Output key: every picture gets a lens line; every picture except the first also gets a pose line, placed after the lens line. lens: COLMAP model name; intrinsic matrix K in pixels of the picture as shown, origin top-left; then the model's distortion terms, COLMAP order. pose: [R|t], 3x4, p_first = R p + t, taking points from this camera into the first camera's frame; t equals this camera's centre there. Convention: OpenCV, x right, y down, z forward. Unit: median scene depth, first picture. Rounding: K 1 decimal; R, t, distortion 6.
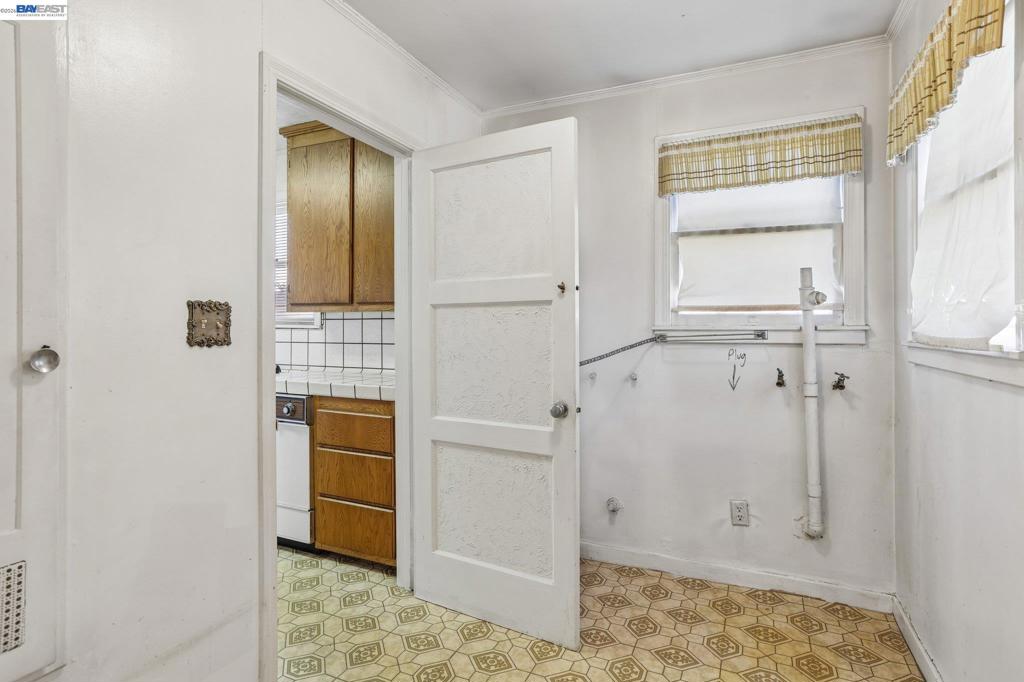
lens RADIAL K [[524.2, 0, 513.3], [0, 524.2, 323.5], [0, 0, 1]] dist [-0.033058, 0.000092]
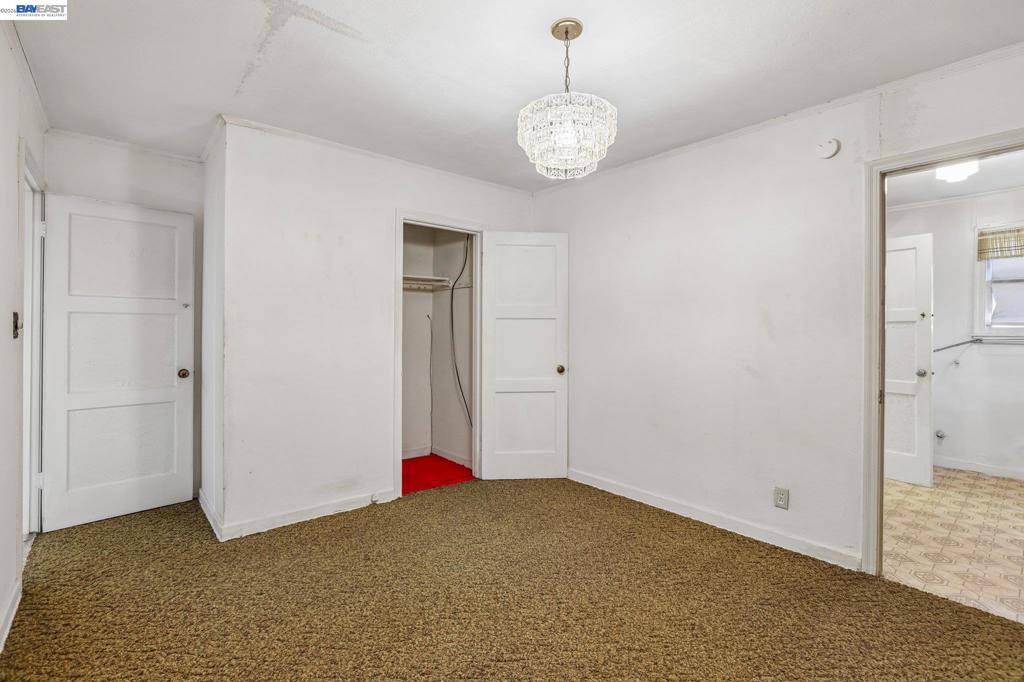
lens RADIAL K [[469.1, 0, 511.6], [0, 469.1, 330.7], [0, 0, 1]] dist [-0.034120, 0.015435]
pose [[0.903785, 0.008411, -0.427903, -0.487843], [-0.007902, 0.999964, 0.002966, 0.002018], [0.427913, 0.000701, 0.903820, -1.107373]]
